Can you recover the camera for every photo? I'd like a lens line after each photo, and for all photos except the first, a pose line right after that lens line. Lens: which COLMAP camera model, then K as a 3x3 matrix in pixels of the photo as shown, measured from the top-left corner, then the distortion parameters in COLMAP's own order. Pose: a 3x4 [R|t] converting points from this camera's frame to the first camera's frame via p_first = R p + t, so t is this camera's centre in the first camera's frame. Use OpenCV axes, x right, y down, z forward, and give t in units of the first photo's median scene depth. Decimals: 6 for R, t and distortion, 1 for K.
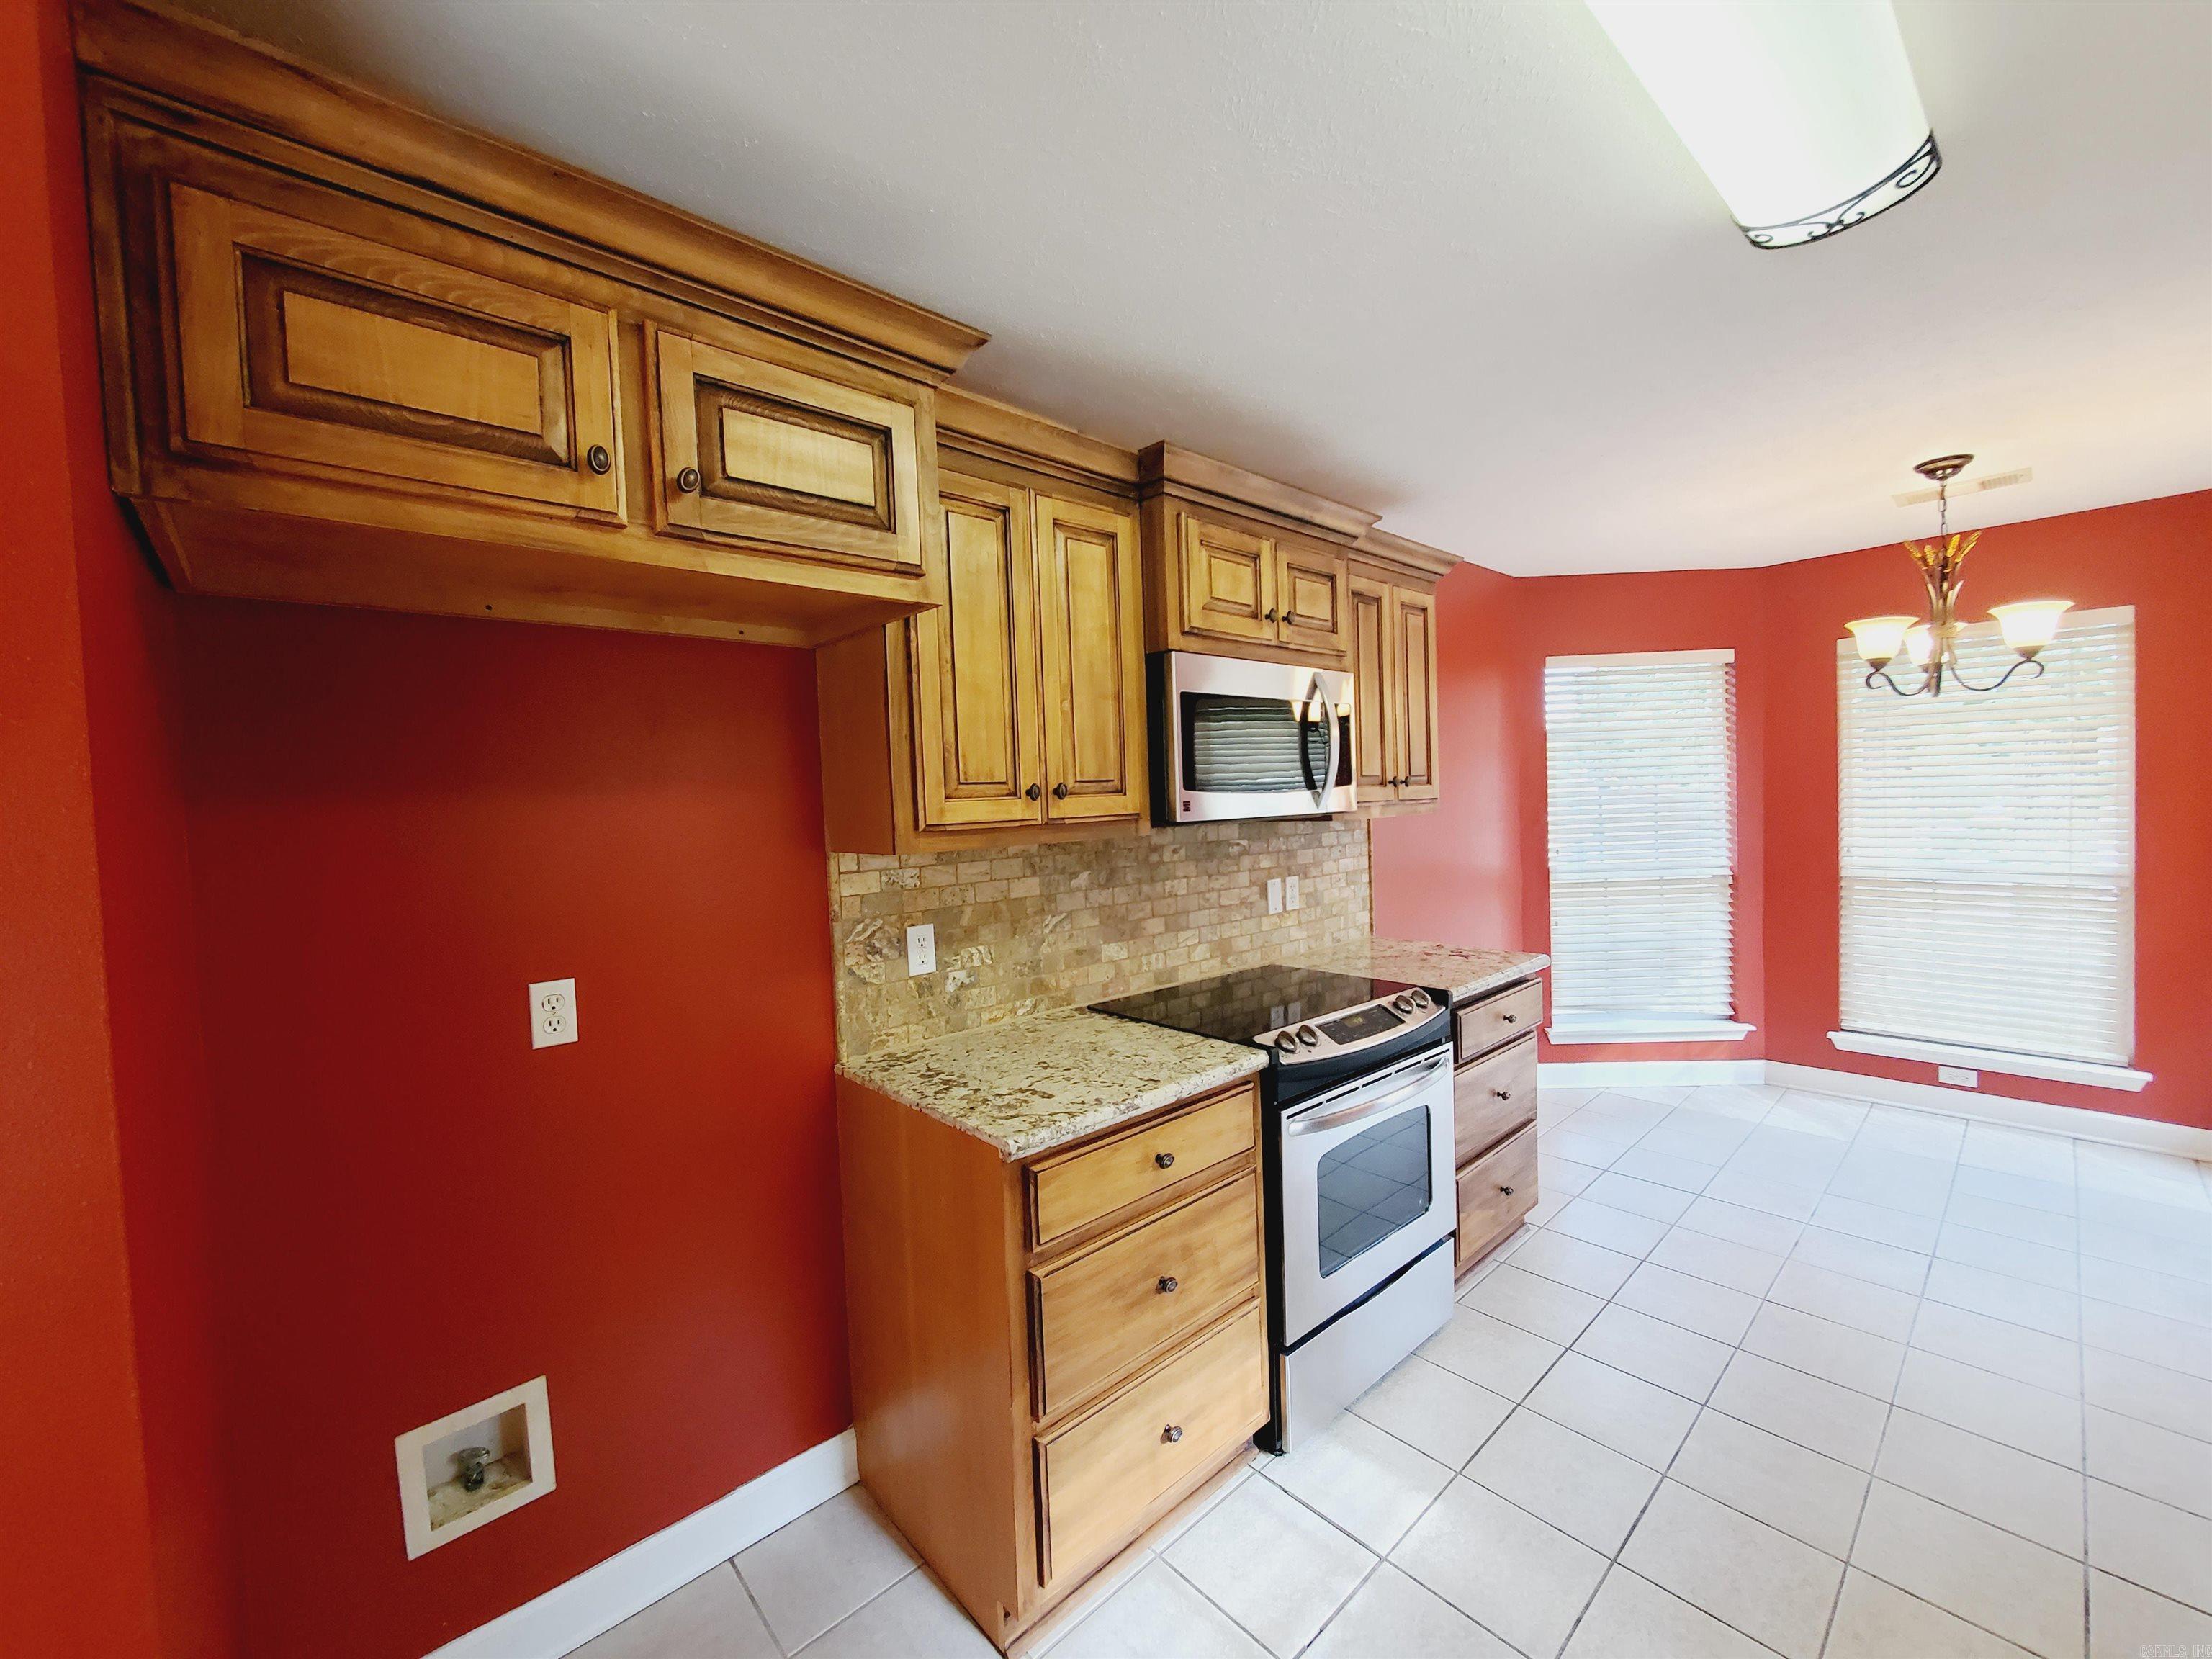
lens RADIAL K [[877.4, 0, 1107.3], [0, 877.4, 828.7], [0, 0, 1]] dist [-0.000494, -0.001875]
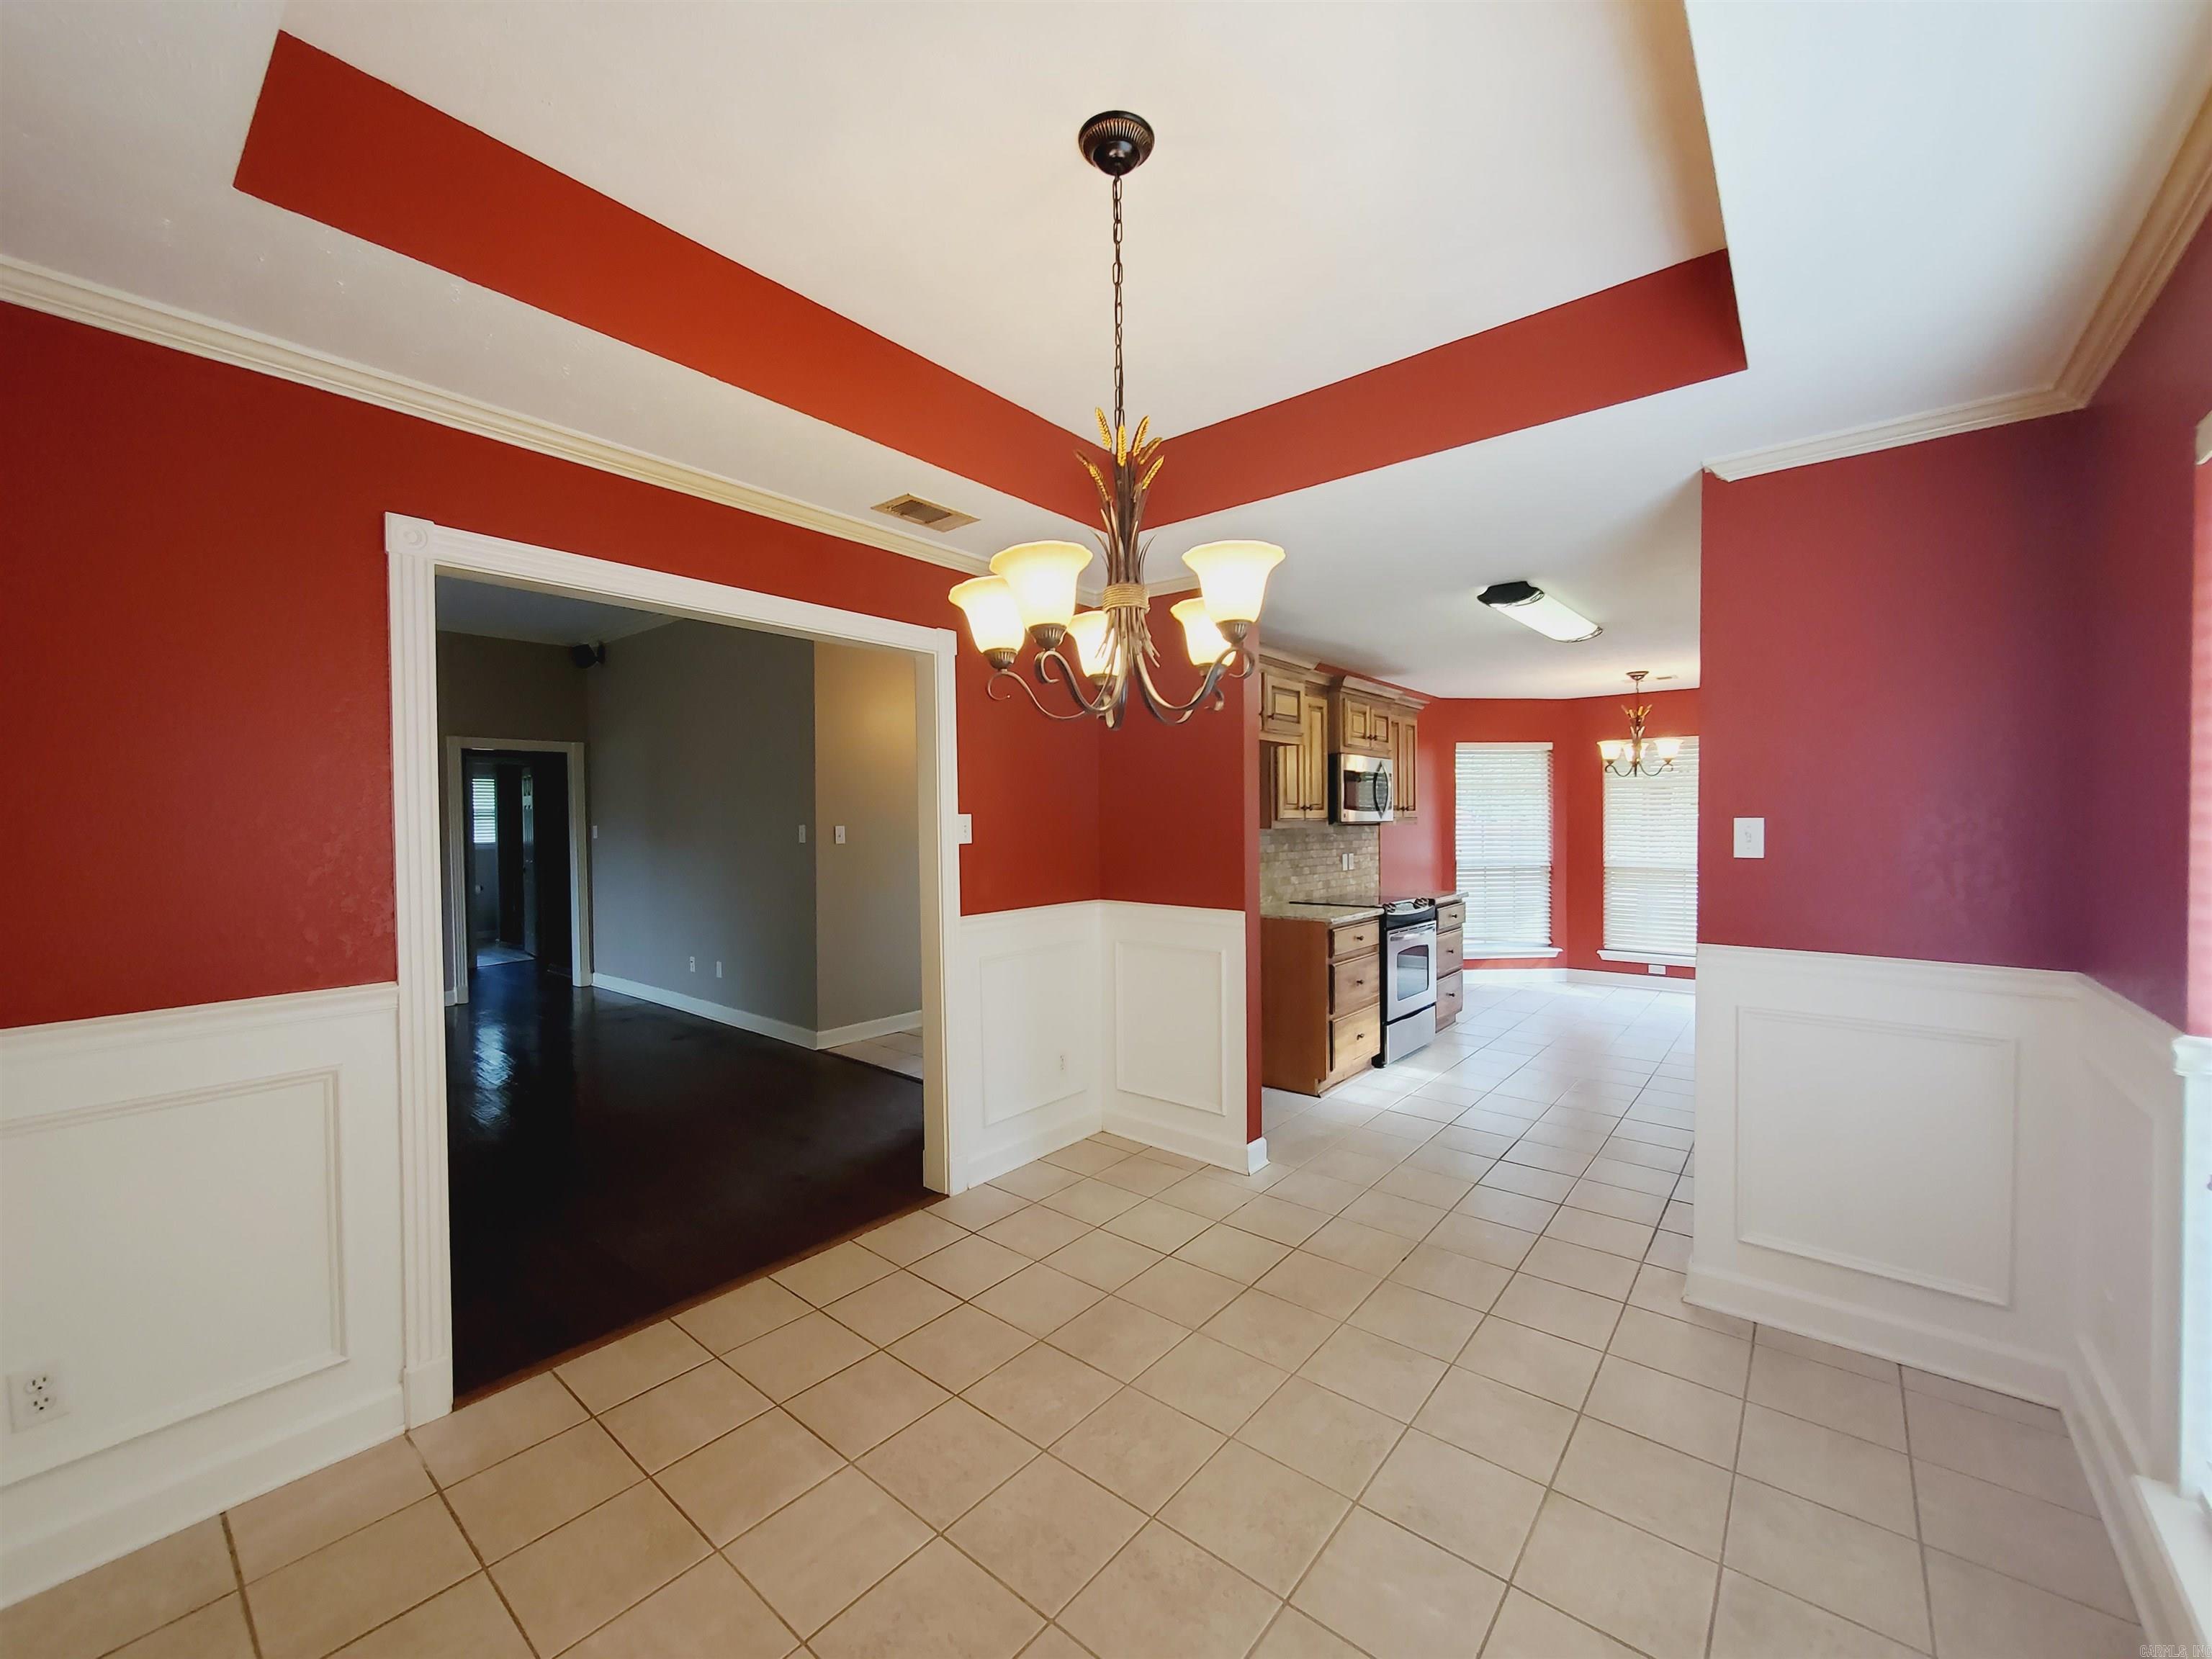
lens RADIAL K [[877.4, 0, 1101.6], [0, 877.4, 831.1], [0, 0, 1]] dist [-0.000494, -0.001875]
pose [[0.990406, 0.025023, 0.135906, -0.736809], [-0.021775, 0.999442, -0.025330, 0.076332], [-0.136464, 0.022127, 0.990398, -1.085631]]
